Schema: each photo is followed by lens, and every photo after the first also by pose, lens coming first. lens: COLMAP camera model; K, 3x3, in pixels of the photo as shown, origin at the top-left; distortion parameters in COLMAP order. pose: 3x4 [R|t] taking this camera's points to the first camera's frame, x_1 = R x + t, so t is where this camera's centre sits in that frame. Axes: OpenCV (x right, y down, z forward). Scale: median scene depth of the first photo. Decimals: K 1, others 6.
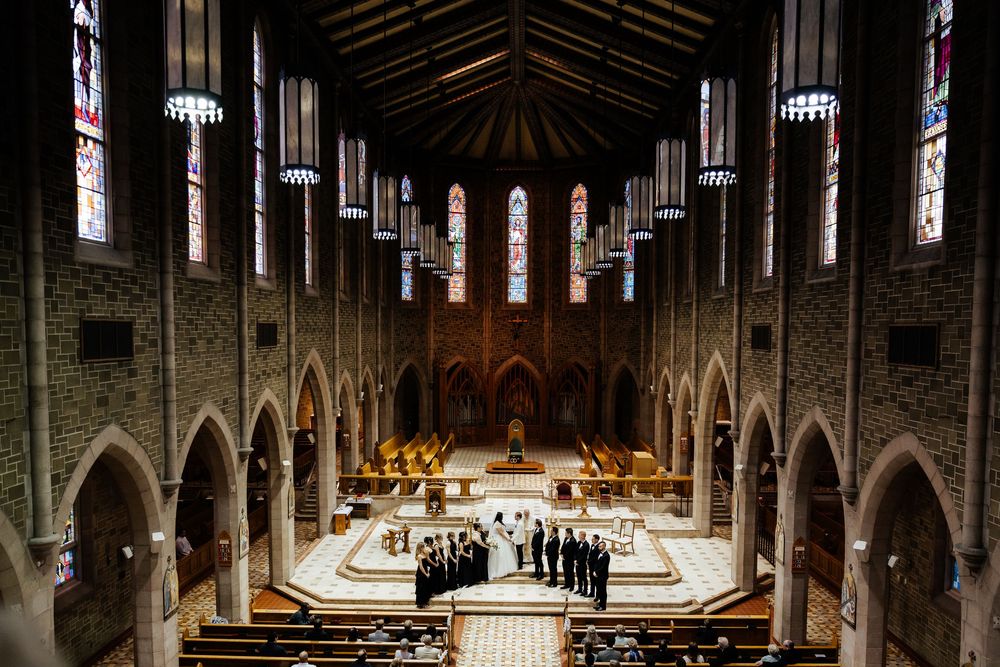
lens RADIAL K [[799.6, 0, 503.8], [0, 799.6, 333.8], [0, 0, 1]] dist [-0.012655, -0.000356]
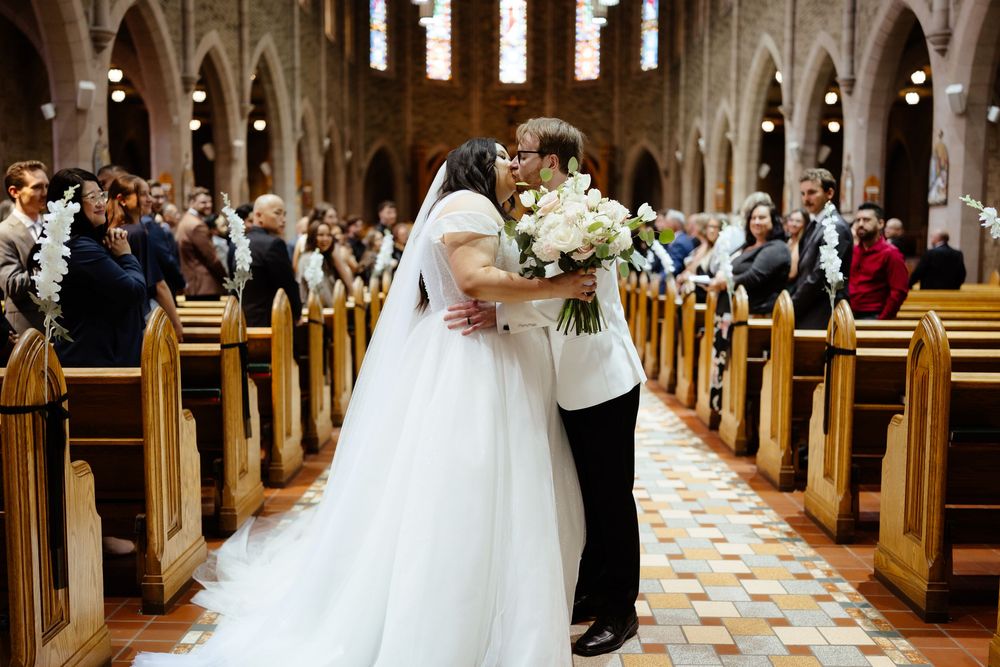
lens RADIAL K [[964.0, 0, 497.1], [0, 964.0, 331.8], [0, 0, 1]] dist [-0.006532, 0.000000]
pose [[0.999883, -0.002053, 0.015135, -0.018285], [0.001810, 0.999870, 0.016042, 0.252454], [-0.015166, -0.016012, 0.999757, 0.010258]]
